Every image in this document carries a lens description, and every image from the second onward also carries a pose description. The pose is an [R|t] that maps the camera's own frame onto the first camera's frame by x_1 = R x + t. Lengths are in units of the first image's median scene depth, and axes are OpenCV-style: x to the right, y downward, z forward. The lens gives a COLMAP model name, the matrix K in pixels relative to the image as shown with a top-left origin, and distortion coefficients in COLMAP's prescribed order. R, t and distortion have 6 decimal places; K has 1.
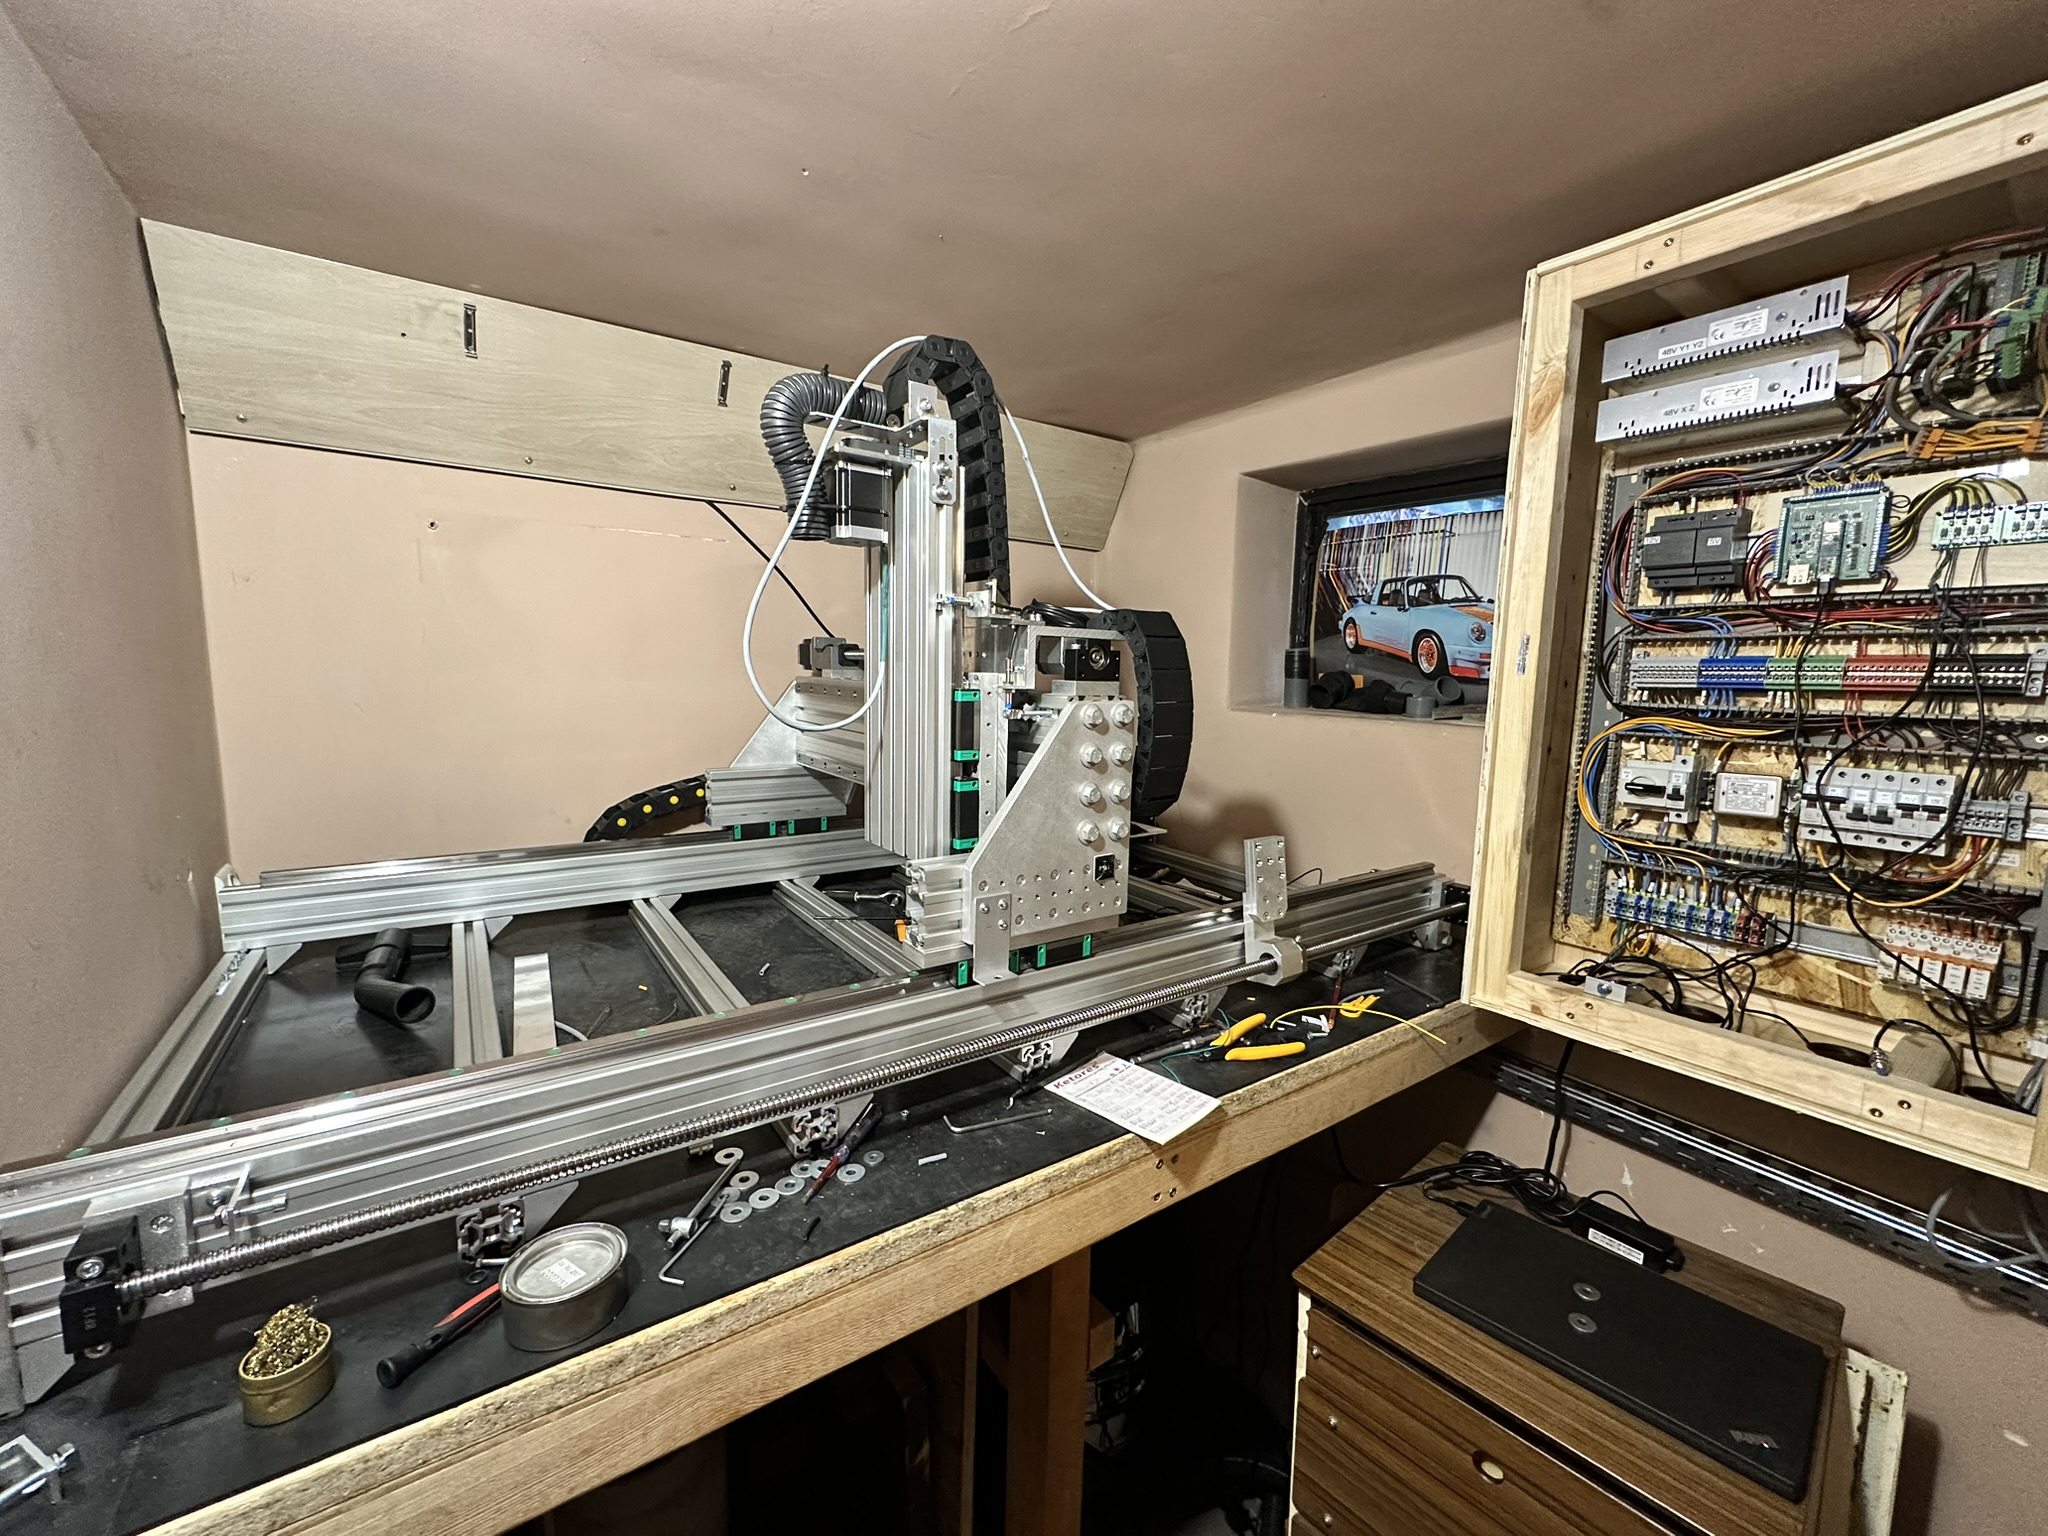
lens RADIAL K [[806.7, 0, 1024.5], [0, 806.7, 770.8], [0, 0, 1]] dist [-0.001022, -0.001624]
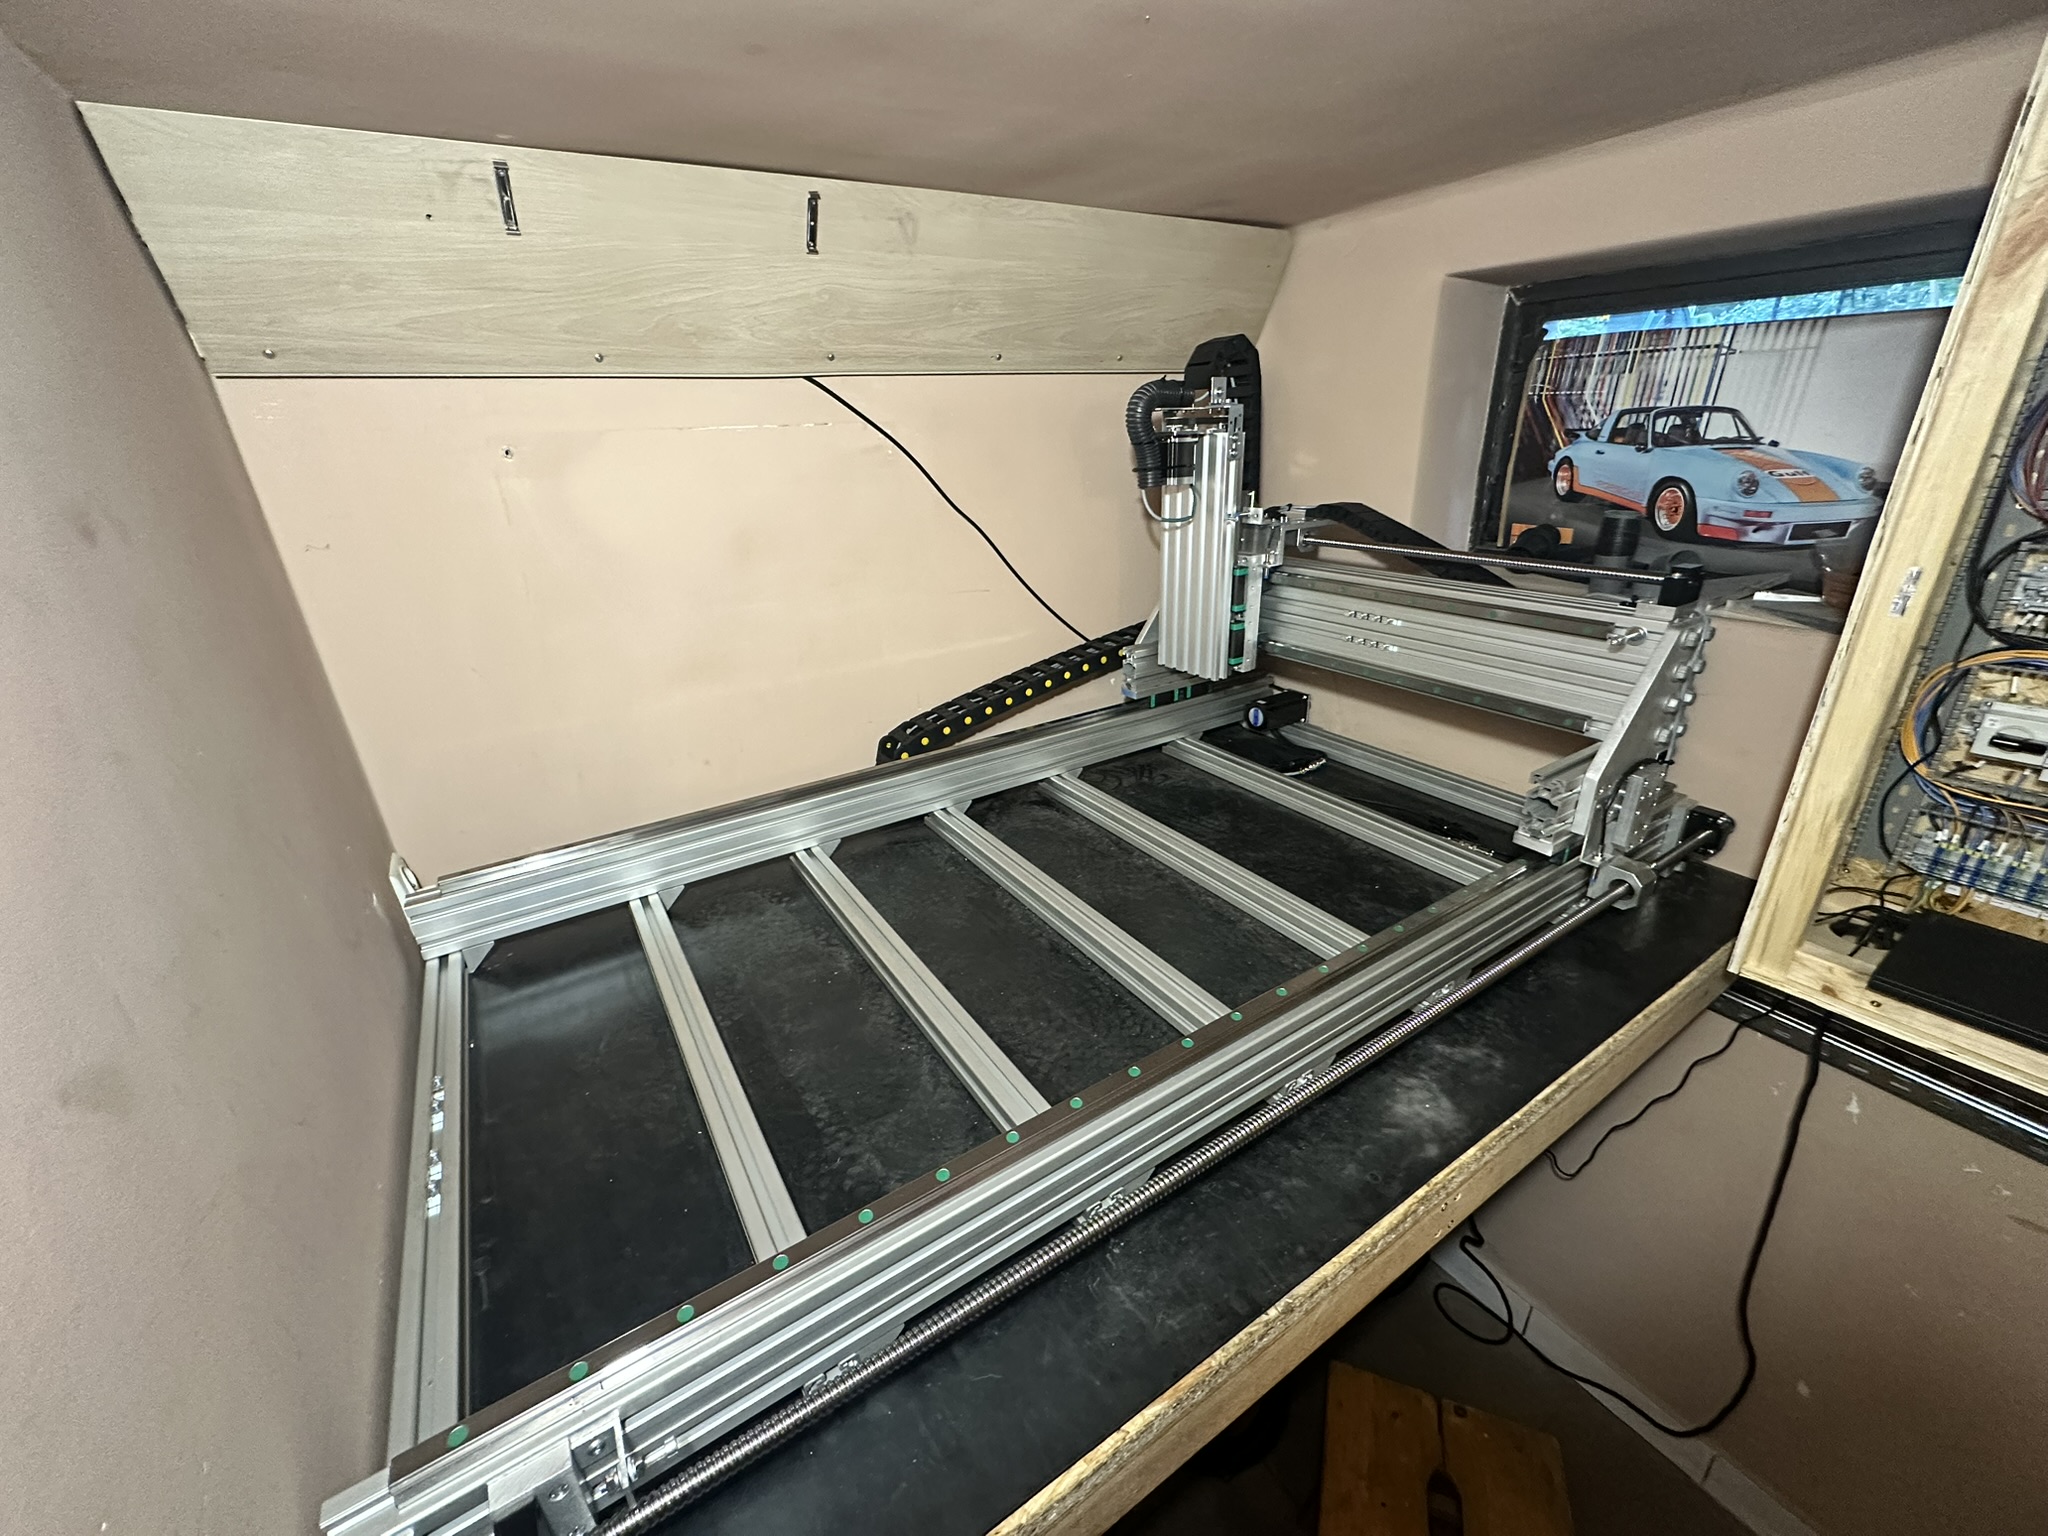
lens RADIAL K [[806.7, 0, 1025.8], [0, 806.7, 769.3], [0, 0, 1]] dist [-0.001022, -0.001624]
pose [[0.997261, -0.041337, -0.061326, -0.195650], [0.056269, 0.962208, 0.266439, -0.231574], [0.047995, -0.269160, 0.961899, 0.156989]]
